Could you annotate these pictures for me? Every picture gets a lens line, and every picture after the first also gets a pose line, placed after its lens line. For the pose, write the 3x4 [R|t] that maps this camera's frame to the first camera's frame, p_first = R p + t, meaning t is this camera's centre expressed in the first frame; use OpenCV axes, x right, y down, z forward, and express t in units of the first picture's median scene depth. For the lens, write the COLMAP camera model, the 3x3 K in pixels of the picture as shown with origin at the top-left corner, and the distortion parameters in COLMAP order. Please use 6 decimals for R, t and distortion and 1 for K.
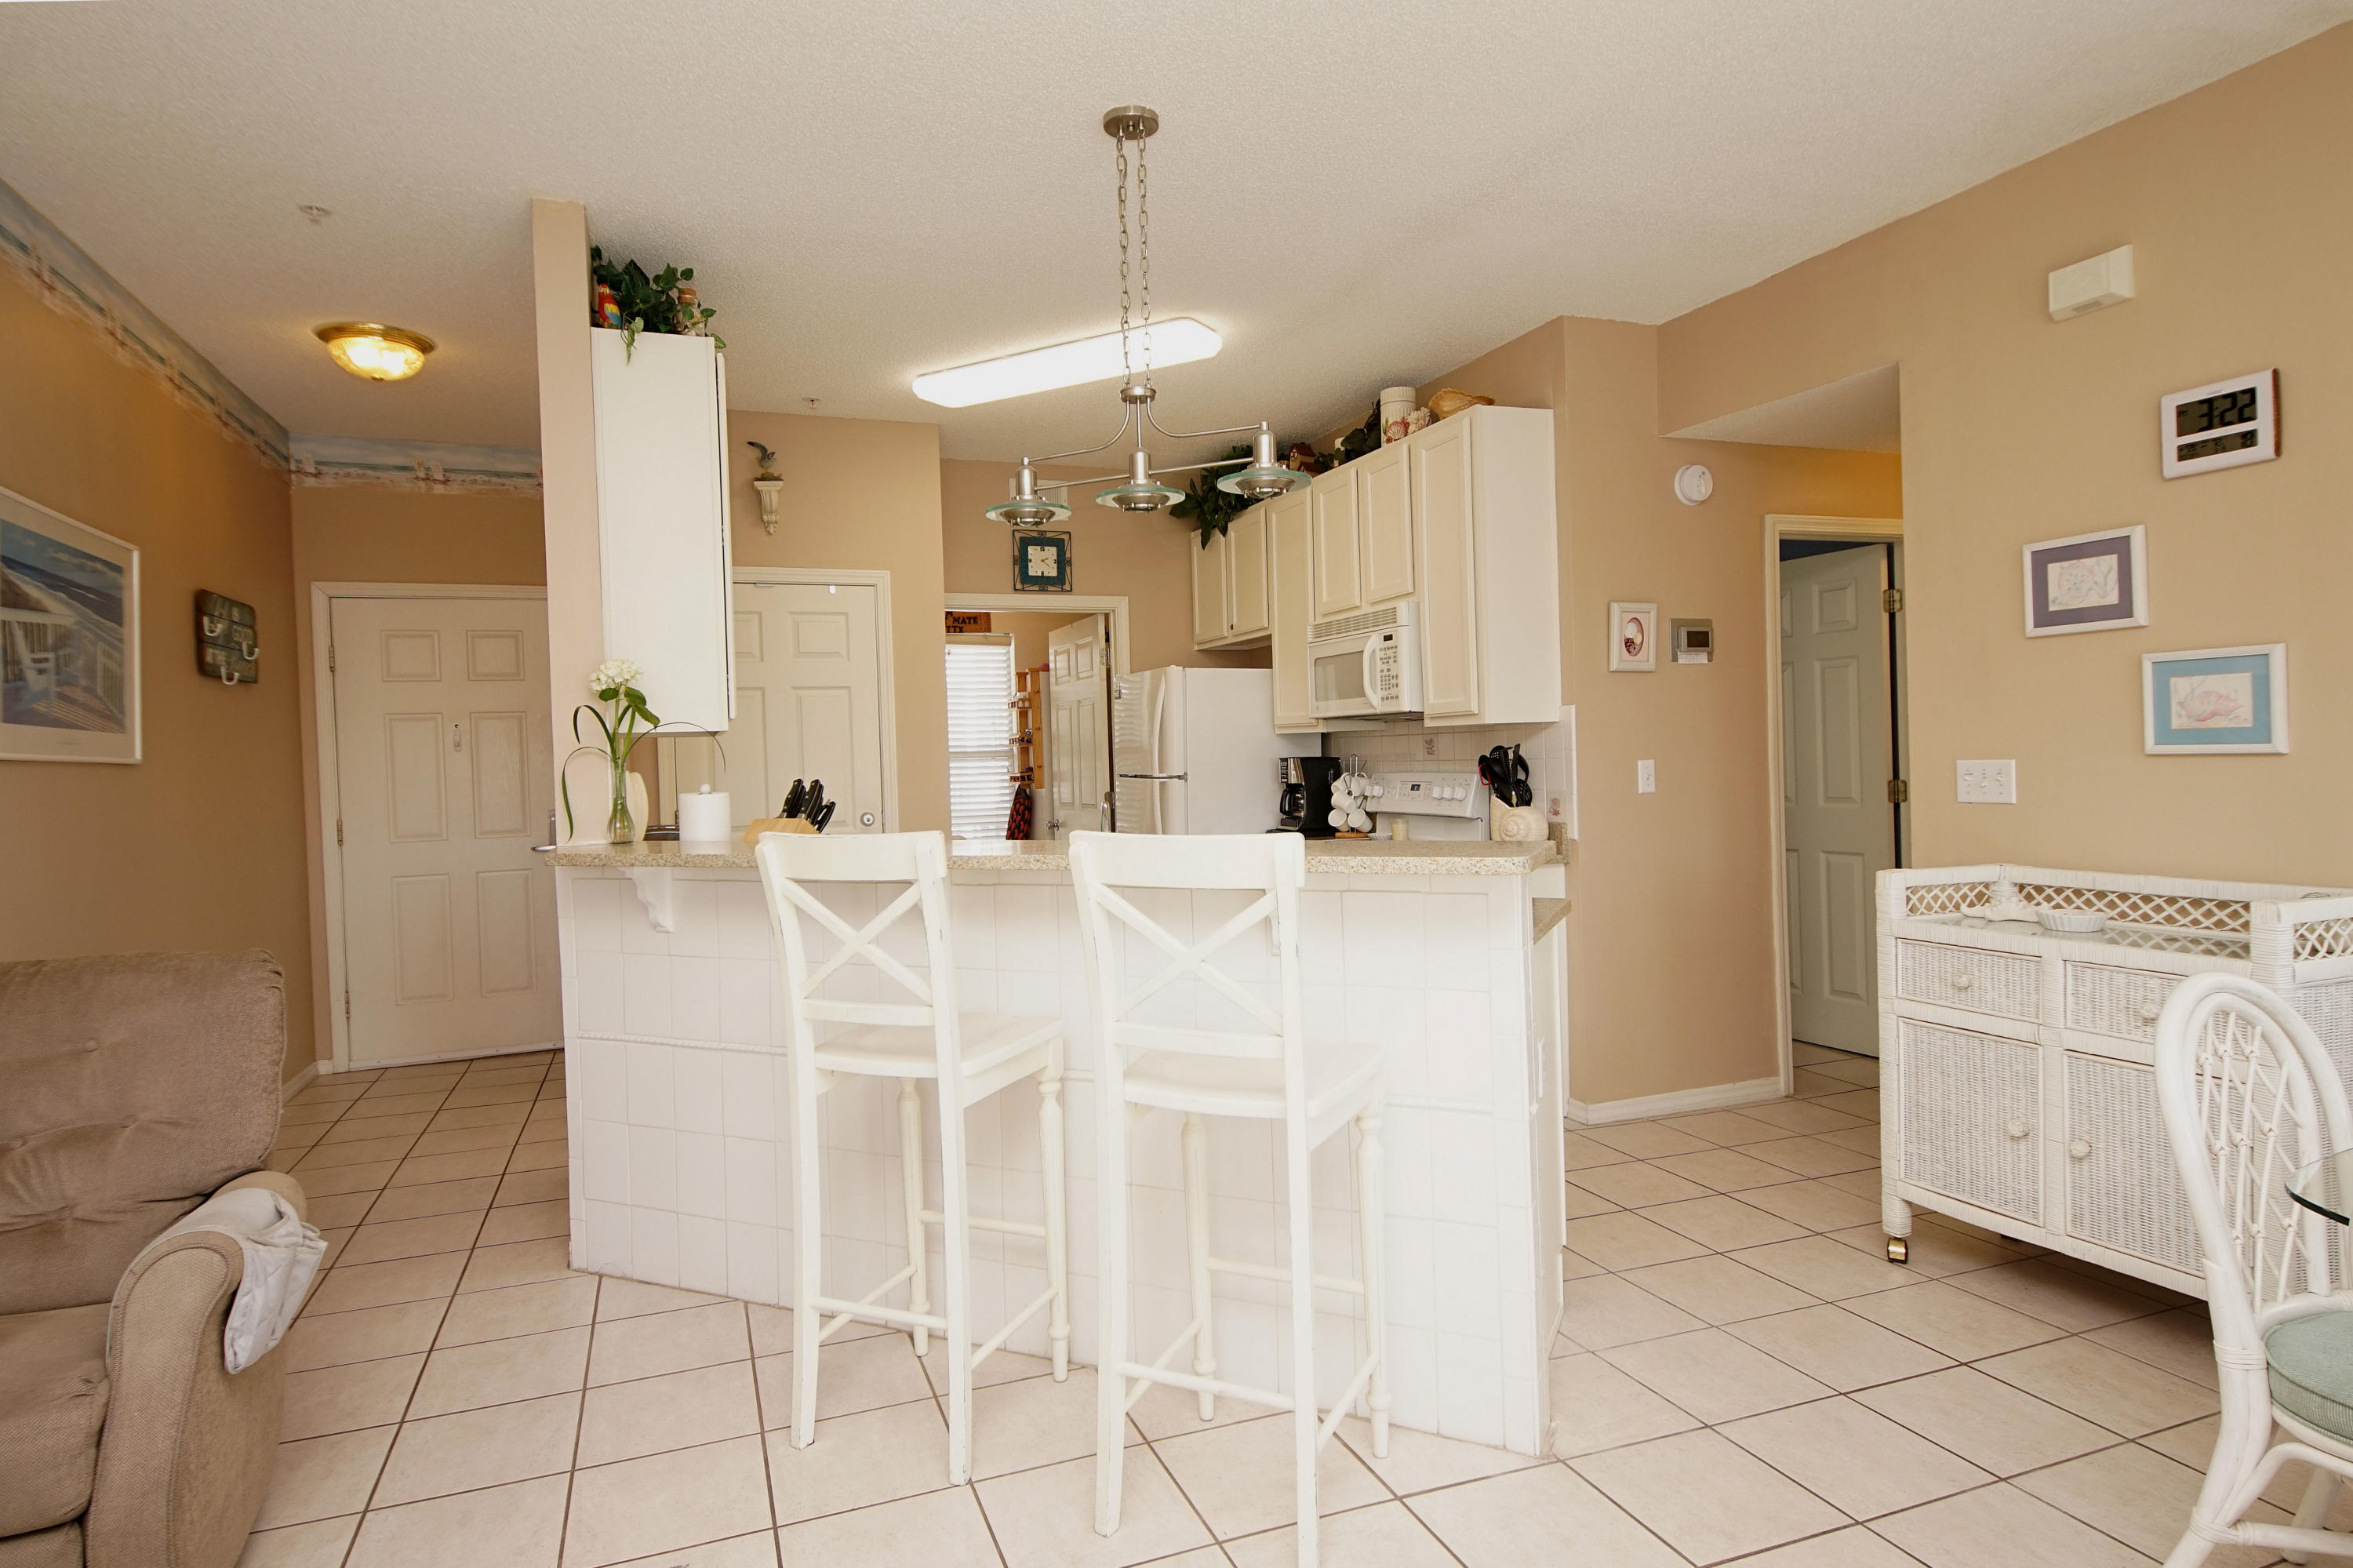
lens RADIAL K [[1292.7, 0, 1147.4], [0, 1292.7, 770.0], [0, 0, 1]] dist [0.040115, -0.039207]
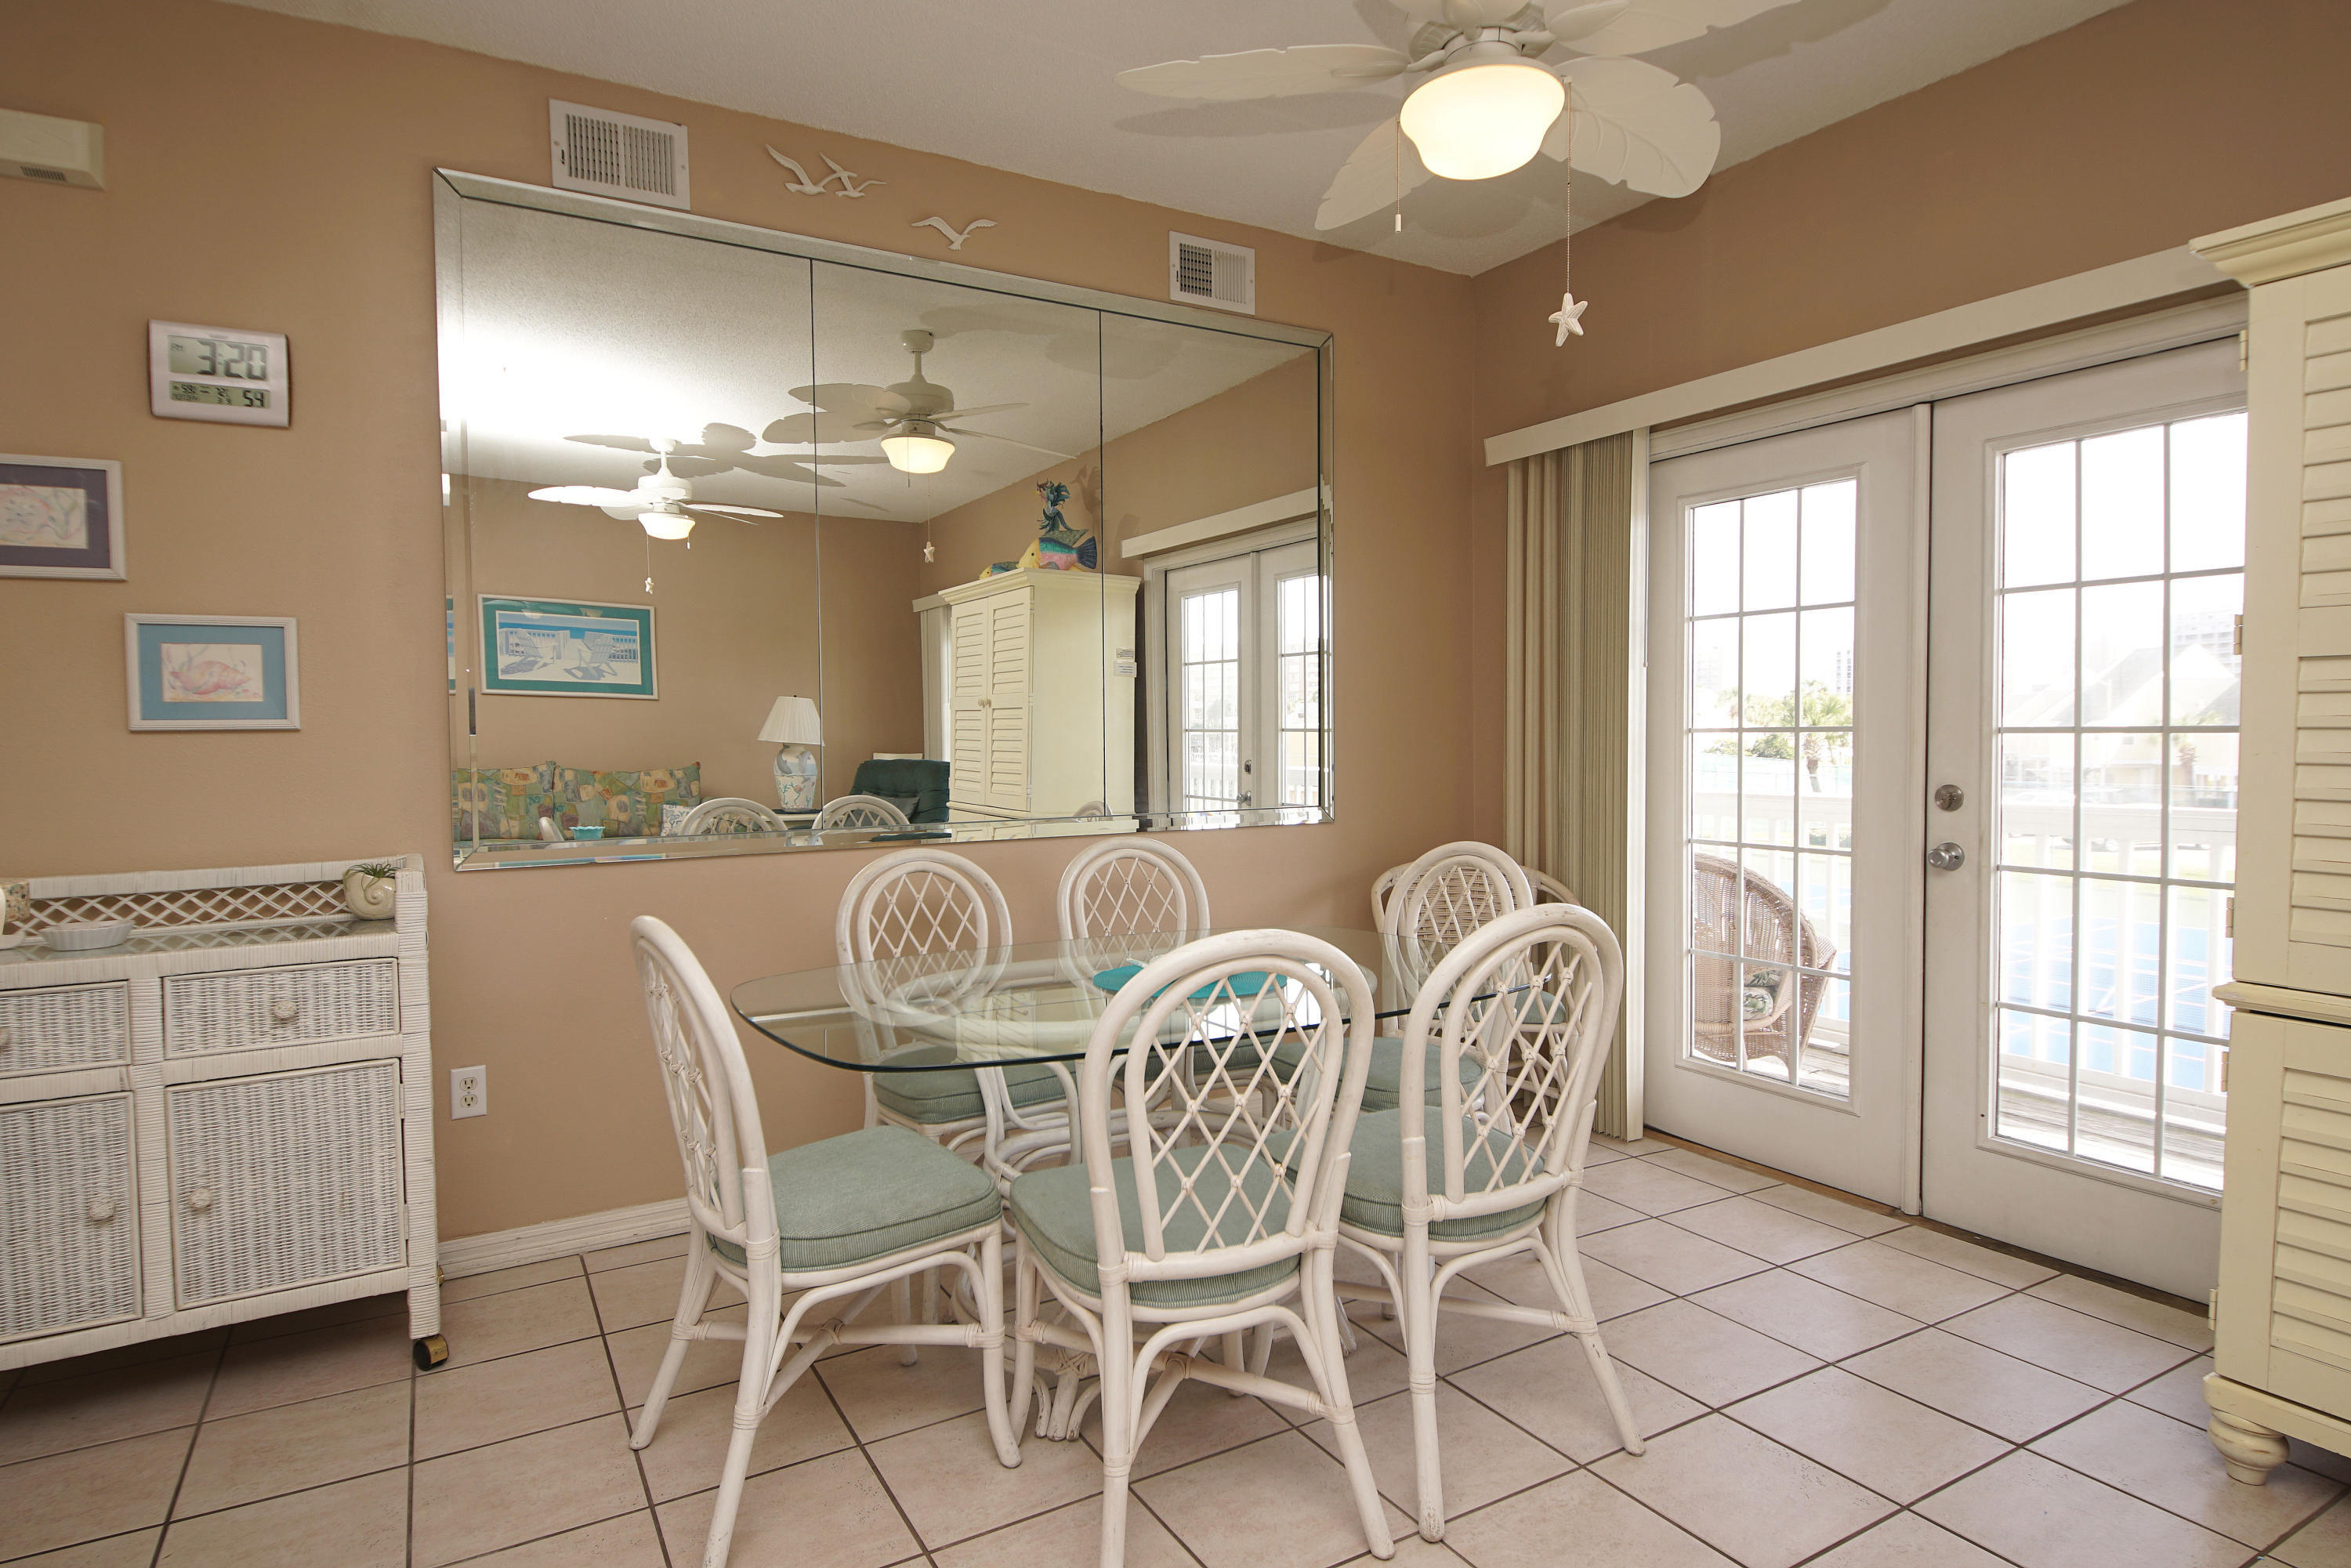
lens RADIAL K [[1263.8, 0, 1147.0], [0, 1263.8, 771.0], [0, 0, 1]] dist [0.049227, -0.036422]
pose [[-0.160978, -0.006246, 0.986938, -0.102652], [0.025805, 0.999611, 0.010535, 0.013515], [-0.986621, 0.027164, -0.160754, 0.285984]]
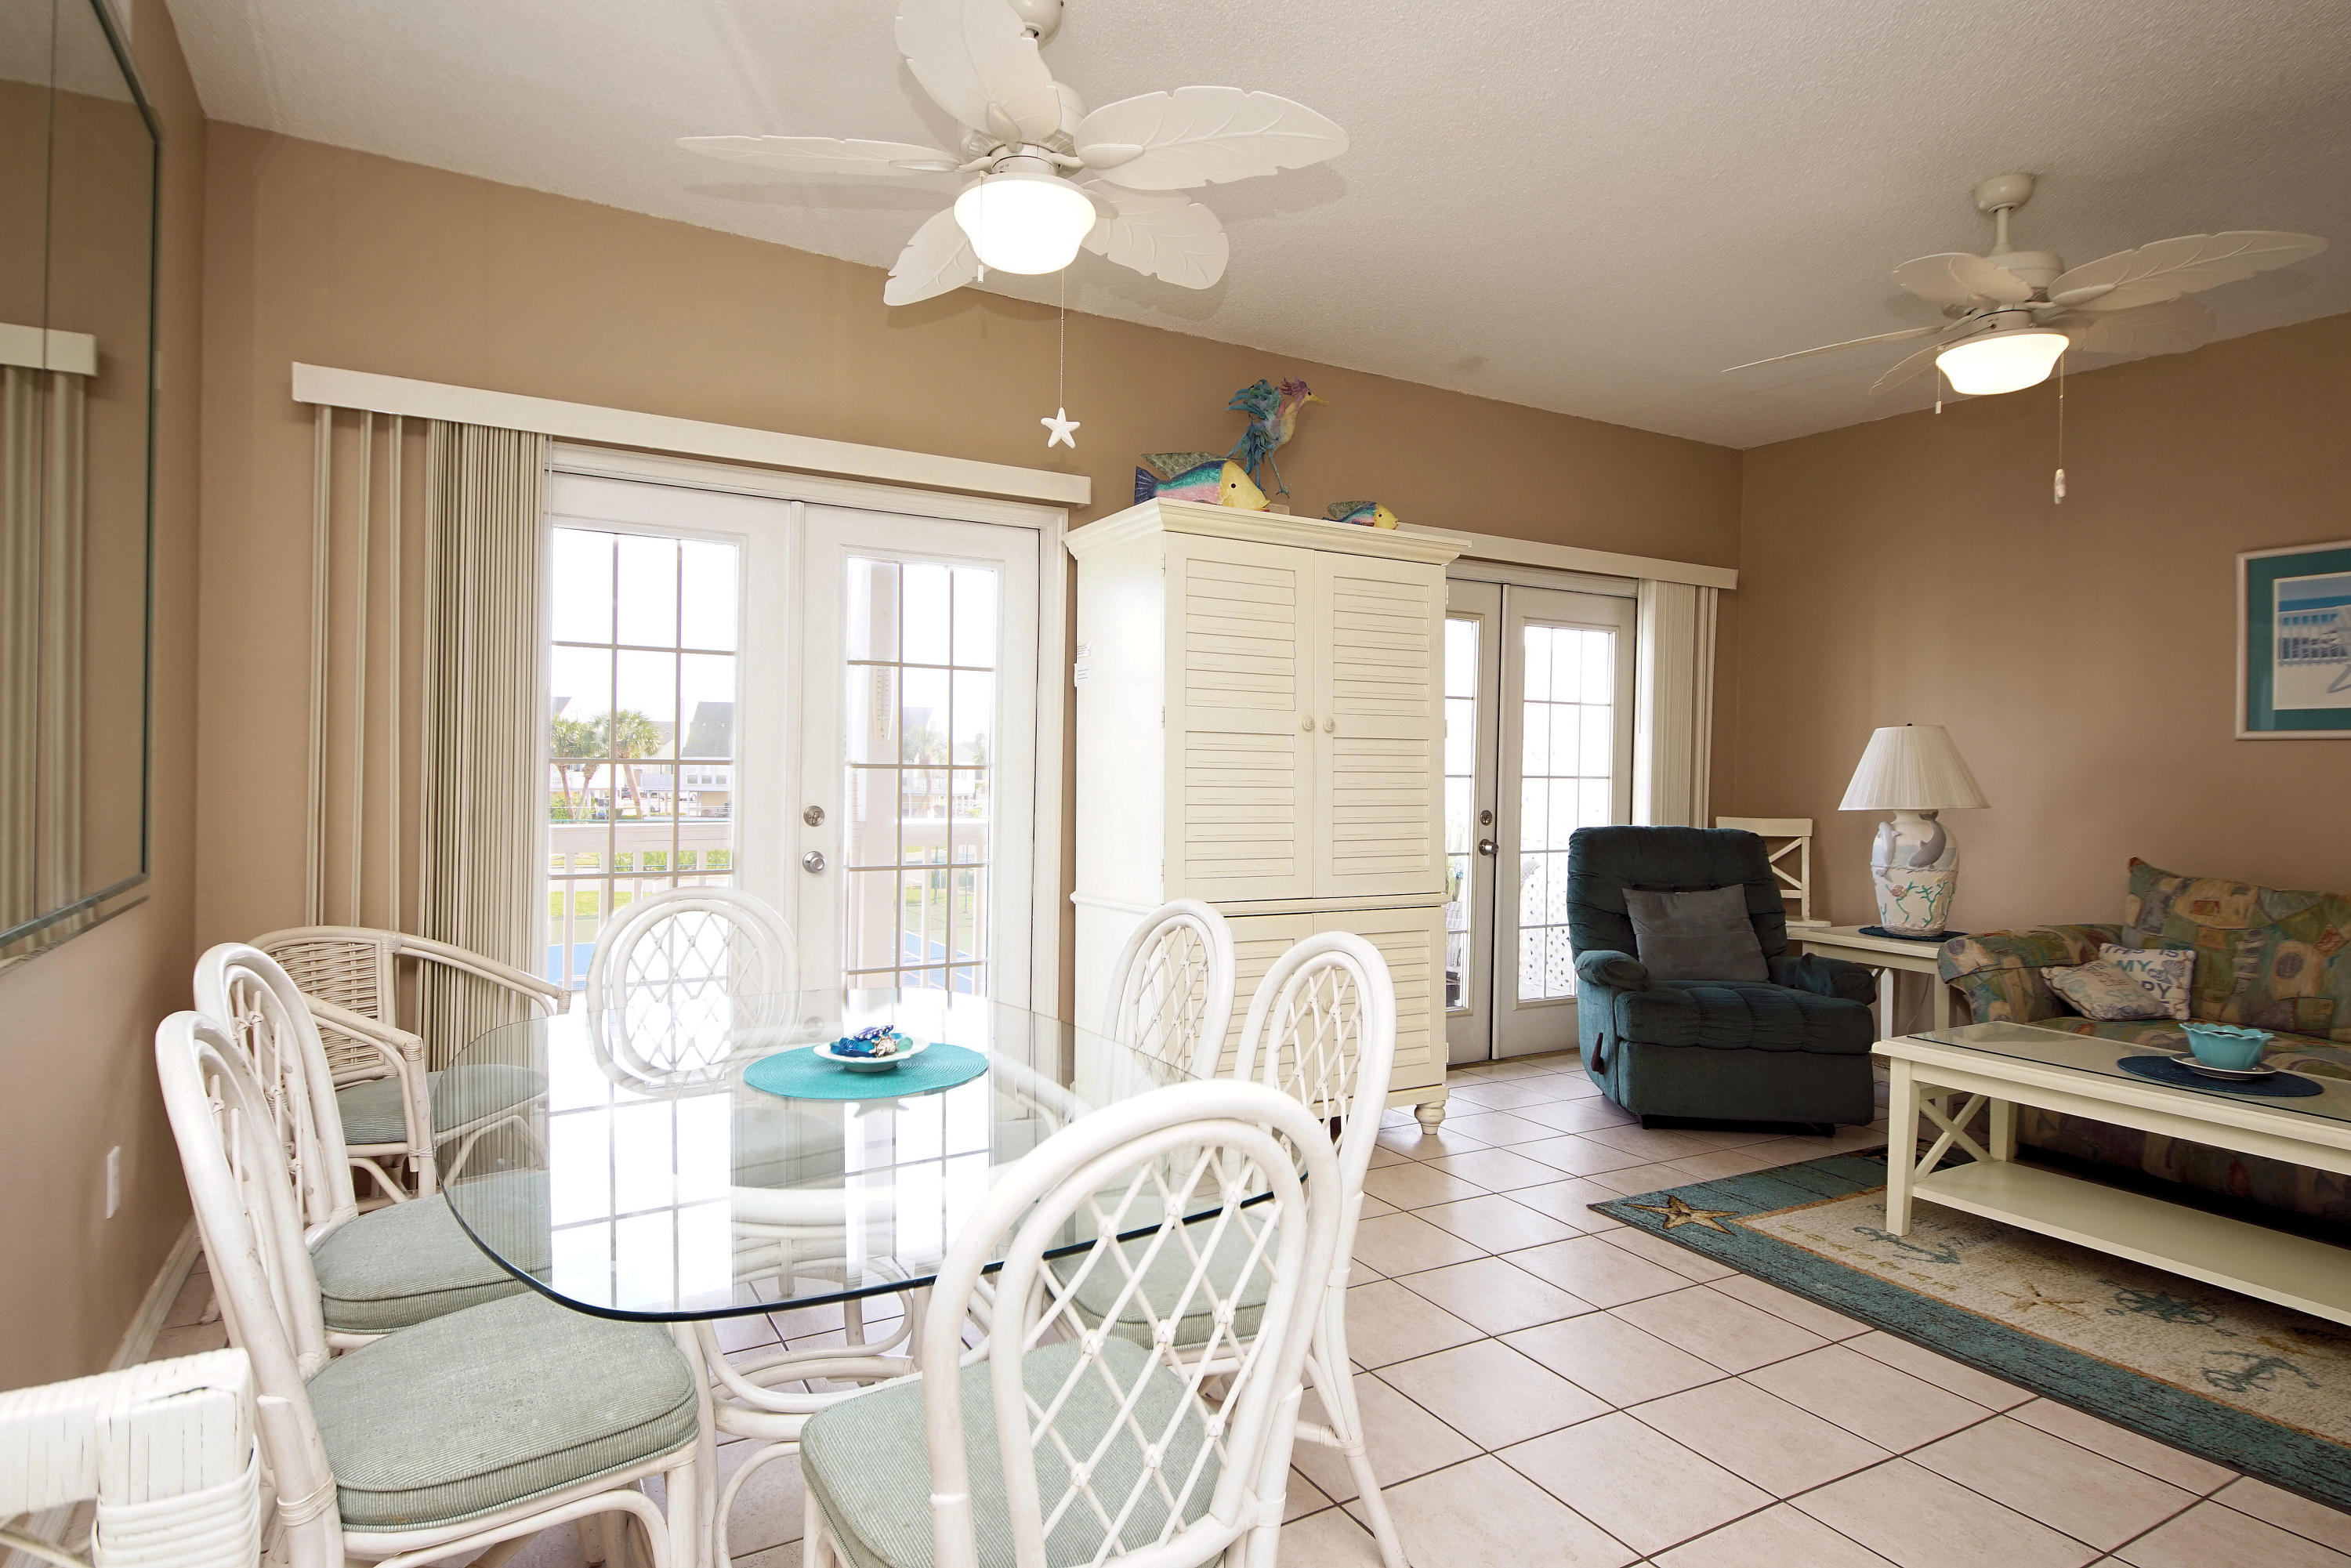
lens RADIAL K [[1259.7, 0, 1149.4], [0, 1259.7, 766.2], [0, 0, 1]] dist [0.037137, -0.036456]
pose [[-0.987689, 0.008769, -0.156185, 0.352192], [0.005155, 0.999710, 0.023529, -0.003985], [0.156346, 0.022434, -0.987448, 0.595461]]
